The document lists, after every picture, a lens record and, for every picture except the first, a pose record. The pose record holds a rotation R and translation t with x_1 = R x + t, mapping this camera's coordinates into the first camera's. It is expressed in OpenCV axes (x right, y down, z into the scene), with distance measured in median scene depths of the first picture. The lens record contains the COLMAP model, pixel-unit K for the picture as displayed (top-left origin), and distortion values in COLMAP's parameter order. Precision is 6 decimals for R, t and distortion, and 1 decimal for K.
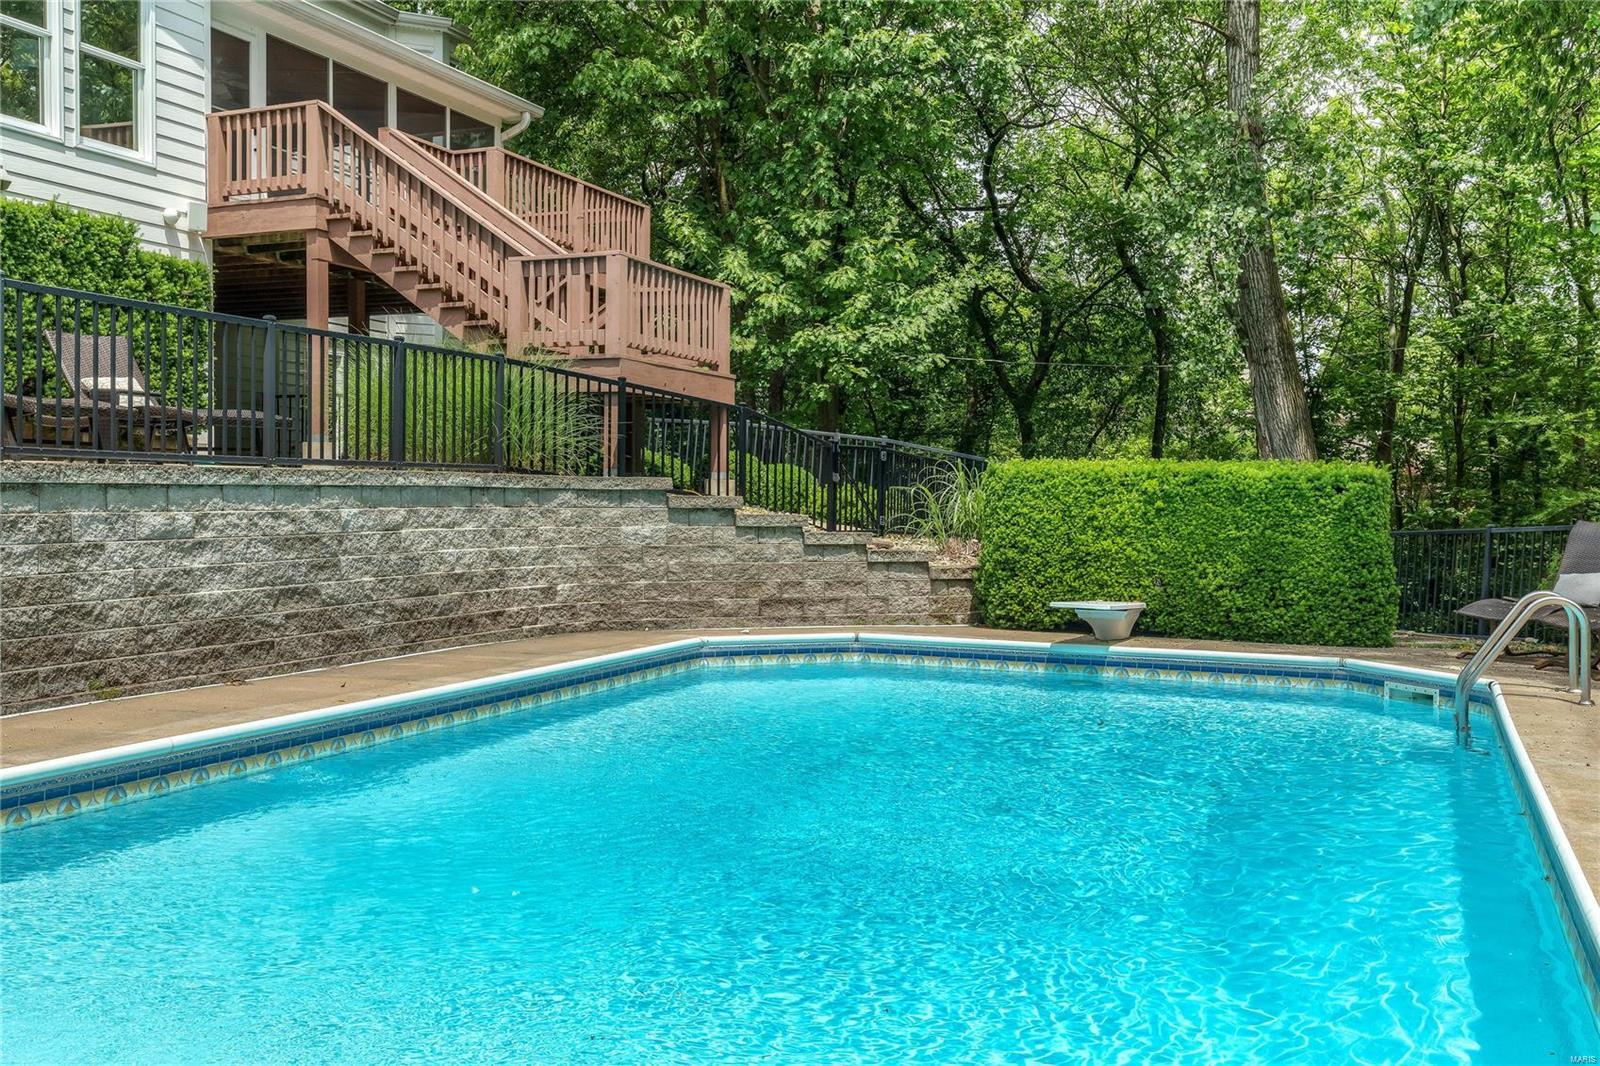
lens RADIAL K [[1392.7, 0, 798.2], [0, 1392.7, 533.2], [0, 0, 1]] dist [-0.010634, 0.009731]
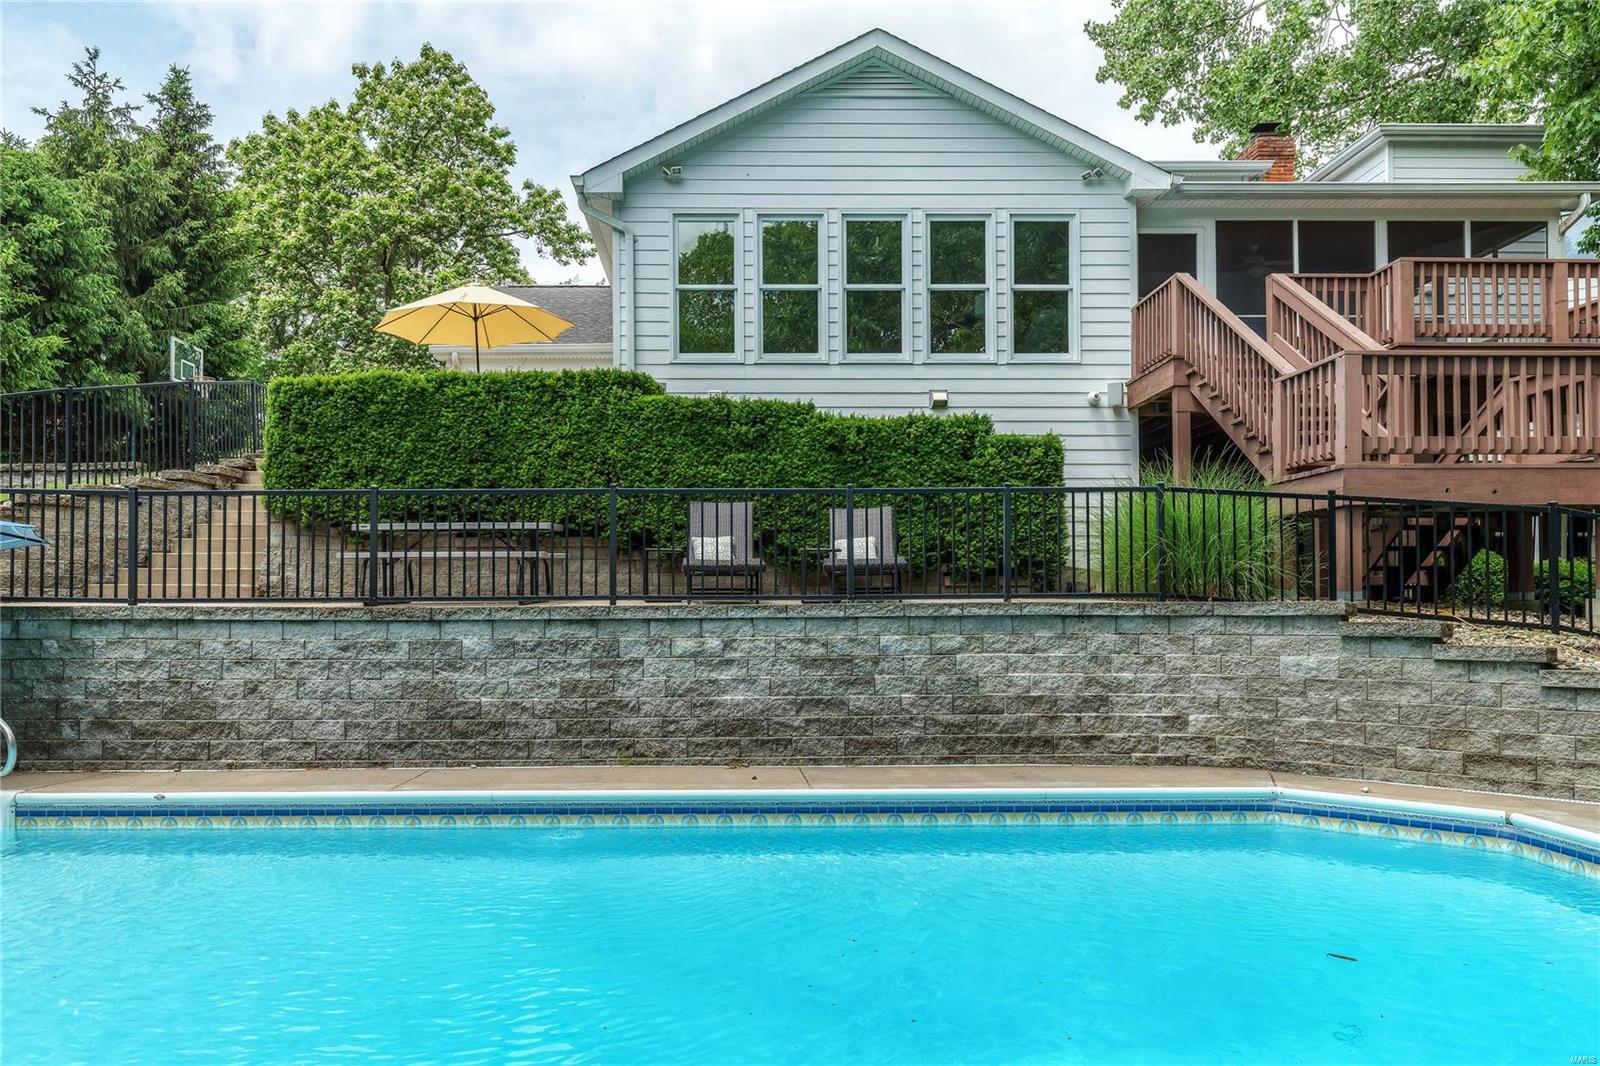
lens RADIAL K [[1113.9, 0, 777.9], [0, 1113.9, 586.8], [0, 0, 1]] dist [0.003765, -0.001107]
pose [[0.416970, -0.032514, -0.908338, 0.458384], [-0.016885, 0.998910, -0.043507, -0.014626], [0.908763, 0.033479, 0.415967, 0.458421]]
